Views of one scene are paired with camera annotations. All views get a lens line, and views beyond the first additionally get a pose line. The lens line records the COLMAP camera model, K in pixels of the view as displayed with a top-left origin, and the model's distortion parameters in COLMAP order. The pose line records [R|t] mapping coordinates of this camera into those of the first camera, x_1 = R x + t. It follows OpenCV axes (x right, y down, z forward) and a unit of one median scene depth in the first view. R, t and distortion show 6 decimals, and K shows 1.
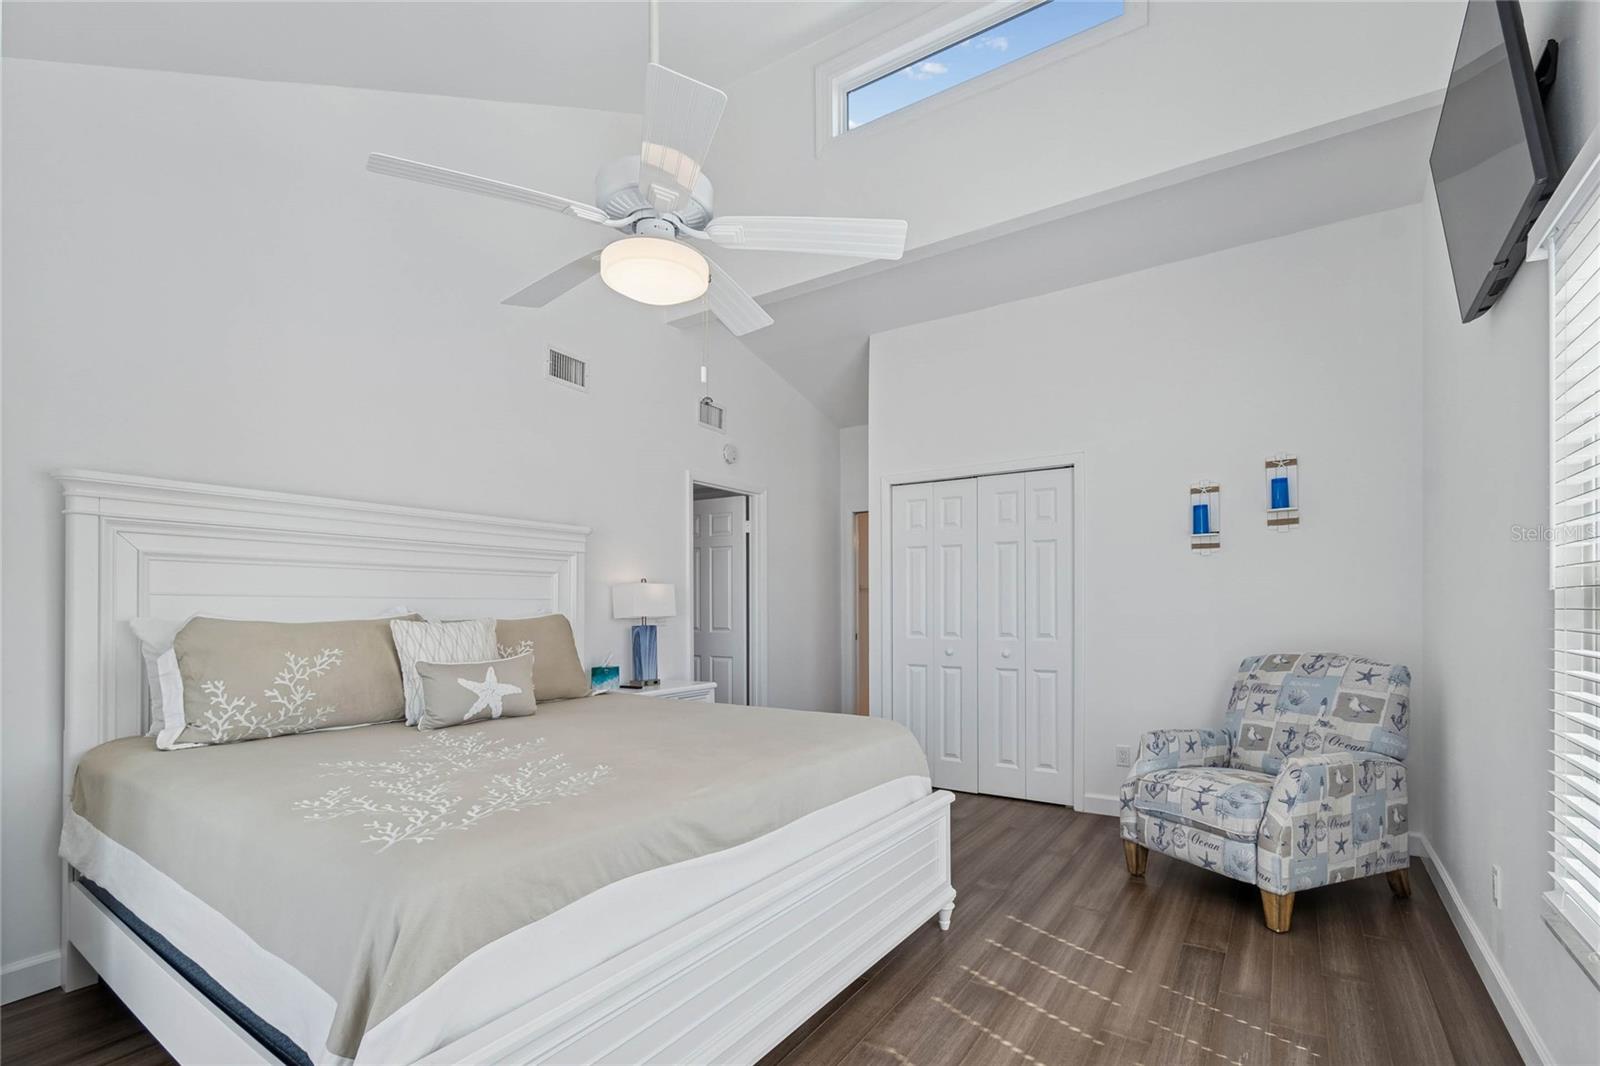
lens RADIAL K [[711.1, 0, 793.3], [0, 711.1, 598.4], [0, 0, 1]] dist [0.003109, -0.001046]
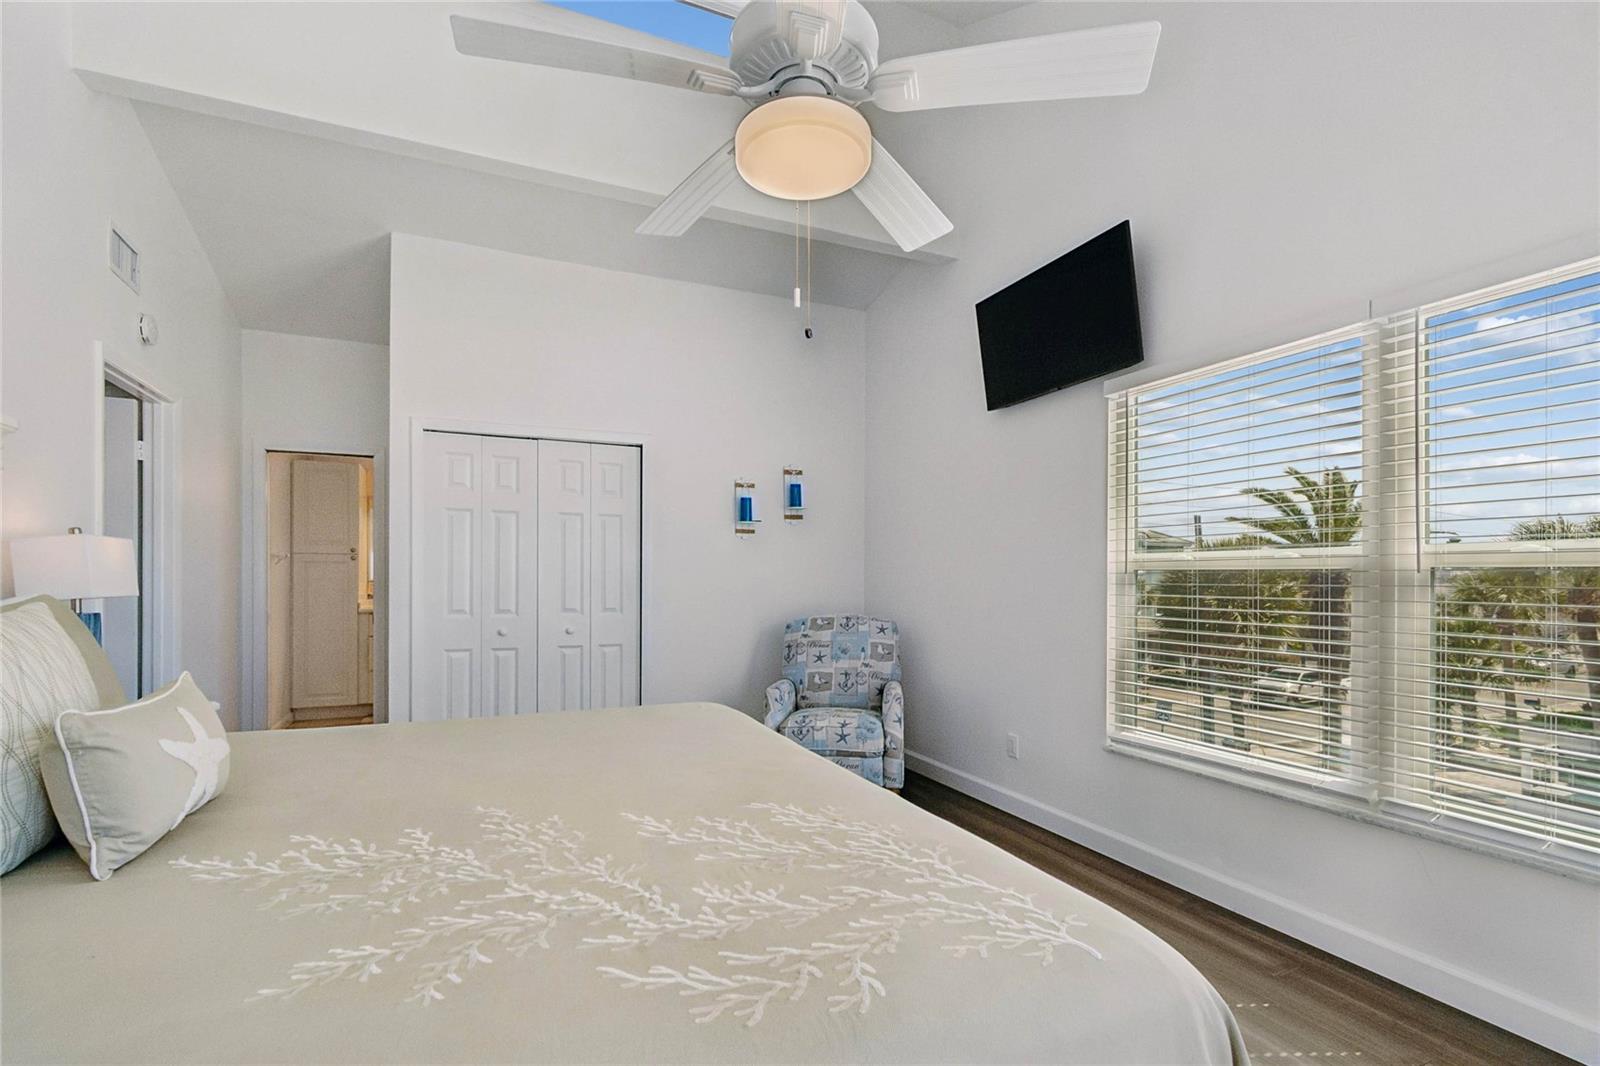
lens RADIAL K [[711.1, 0, 774.9], [0, 711.1, 583.2], [0, 0, 1]] dist [0.003109, -0.001046]
pose [[0.554179, -0.002857, 0.832392, -0.499652], [-0.013383, 0.999834, 0.012342, -0.001447], [-0.832290, -0.017980, 0.554049, 0.350214]]
